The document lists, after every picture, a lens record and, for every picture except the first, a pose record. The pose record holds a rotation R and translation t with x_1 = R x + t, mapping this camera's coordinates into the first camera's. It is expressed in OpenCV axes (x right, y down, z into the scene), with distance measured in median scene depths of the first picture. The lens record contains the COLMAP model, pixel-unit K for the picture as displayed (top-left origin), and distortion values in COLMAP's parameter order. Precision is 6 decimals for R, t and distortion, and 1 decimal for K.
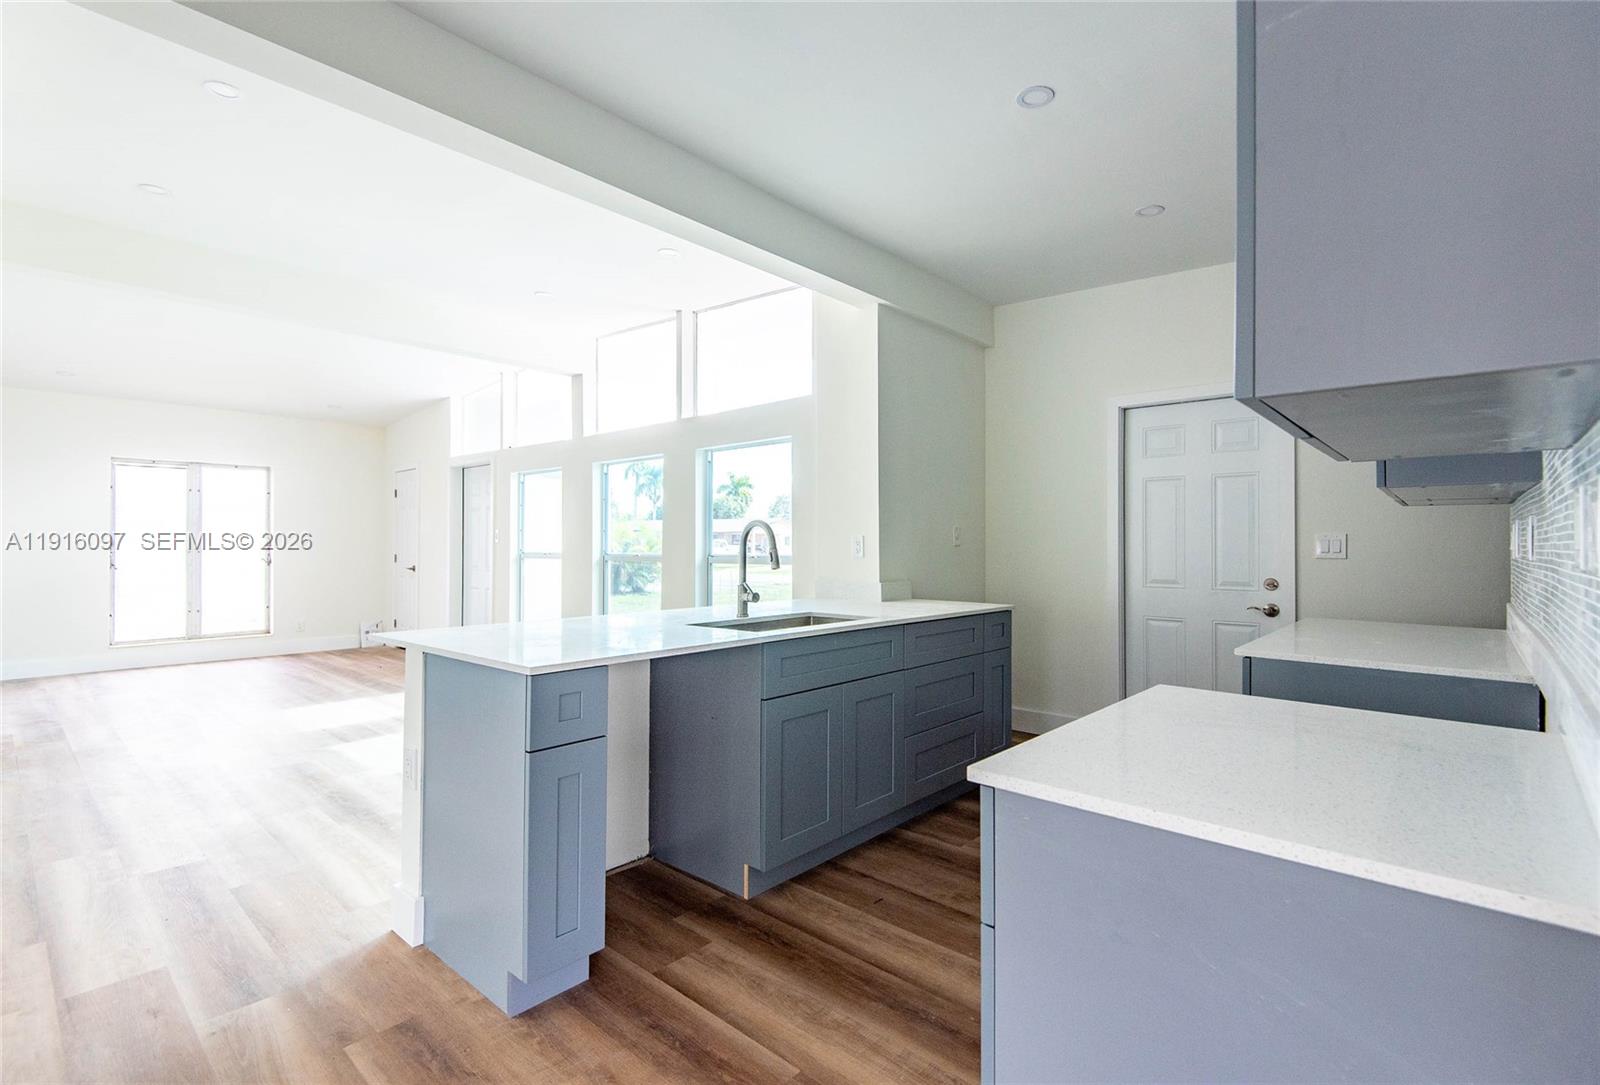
lens RADIAL K [[744.7, 0, 800.0], [0, 744.7, 542.5], [0, 0, 1]] dist [0.026904, -0.017091]
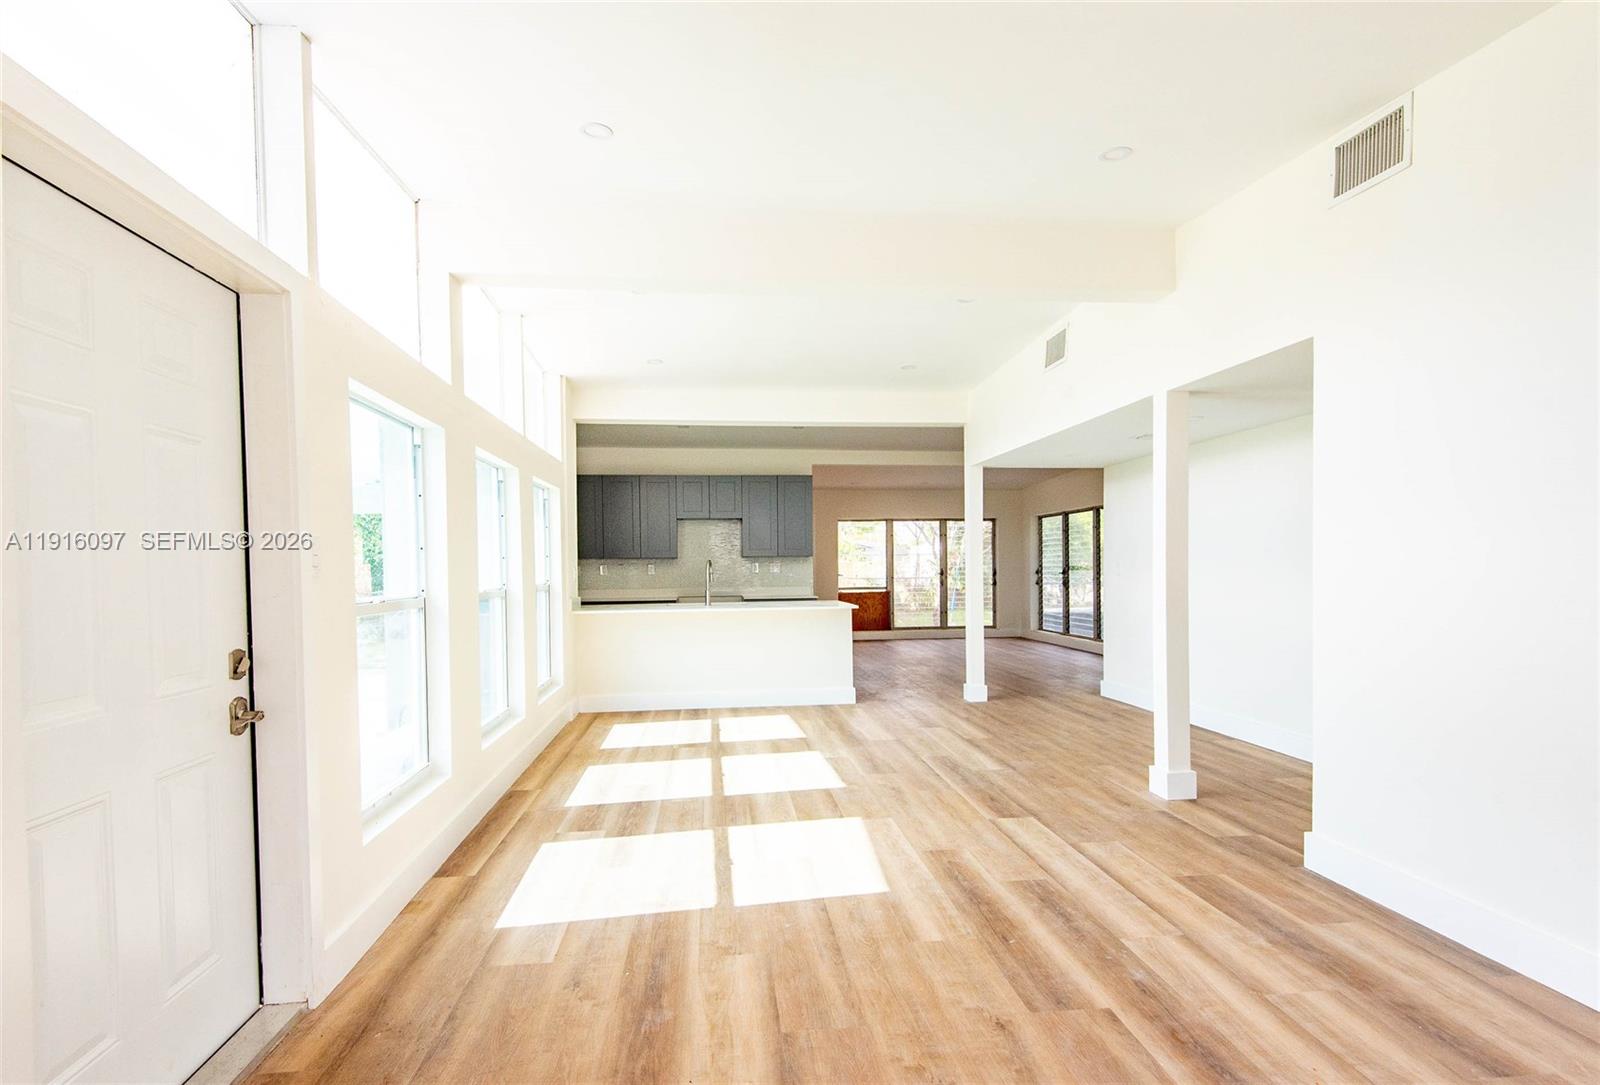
lens RADIAL K [[797.4, 0, 780.3], [0, 797.4, 561.0], [0, 0, 1]] dist [0.001965, 0.000071]
pose [[-0.741214, 0.012230, 0.671158, -1.901670], [0.008571, 0.999925, -0.008755, -0.005528], [-0.671214, -0.000737, -0.741263, 2.759090]]
